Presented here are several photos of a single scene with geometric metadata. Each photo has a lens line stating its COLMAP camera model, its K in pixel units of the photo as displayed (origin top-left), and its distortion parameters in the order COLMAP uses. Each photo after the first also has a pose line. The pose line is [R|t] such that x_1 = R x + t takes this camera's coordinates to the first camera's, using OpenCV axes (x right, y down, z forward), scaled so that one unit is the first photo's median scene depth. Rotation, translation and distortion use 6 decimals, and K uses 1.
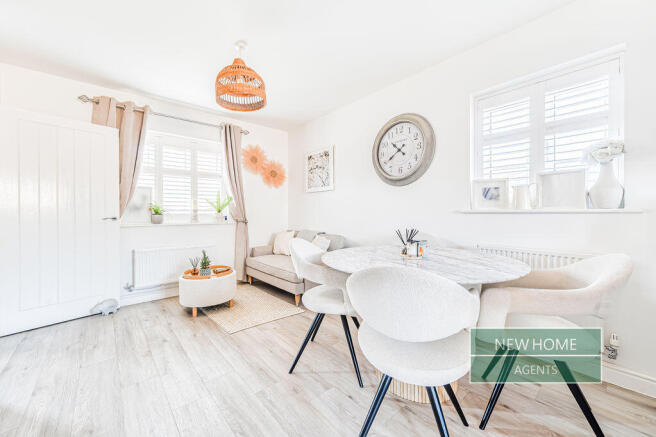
lens RADIAL K [[287.3, 0, 326.6], [0, 287.3, 206.7], [0, 0, 1]] dist [0.029108, 0.000011]
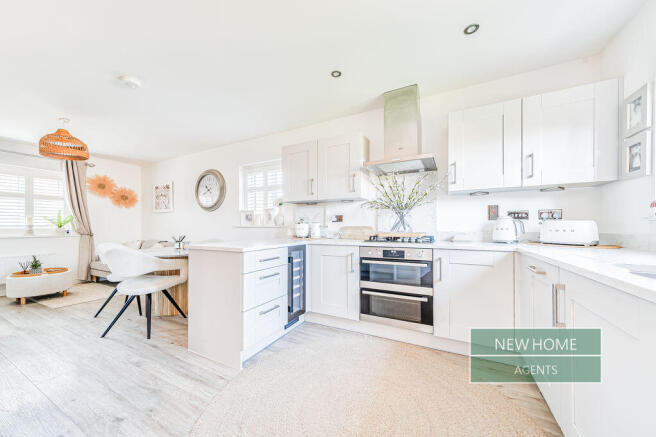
lens RADIAL K [[220.7, 0, 327.3], [0, 220.7, 222.3], [0, 0, 1]] dist [-0.000202, -0.000056]
pose [[0.895628, 0.006322, 0.444759, 0.255296], [-0.006907, 0.999976, -0.000306, -0.010579], [-0.444750, -0.002798, 0.895650, -0.396524]]
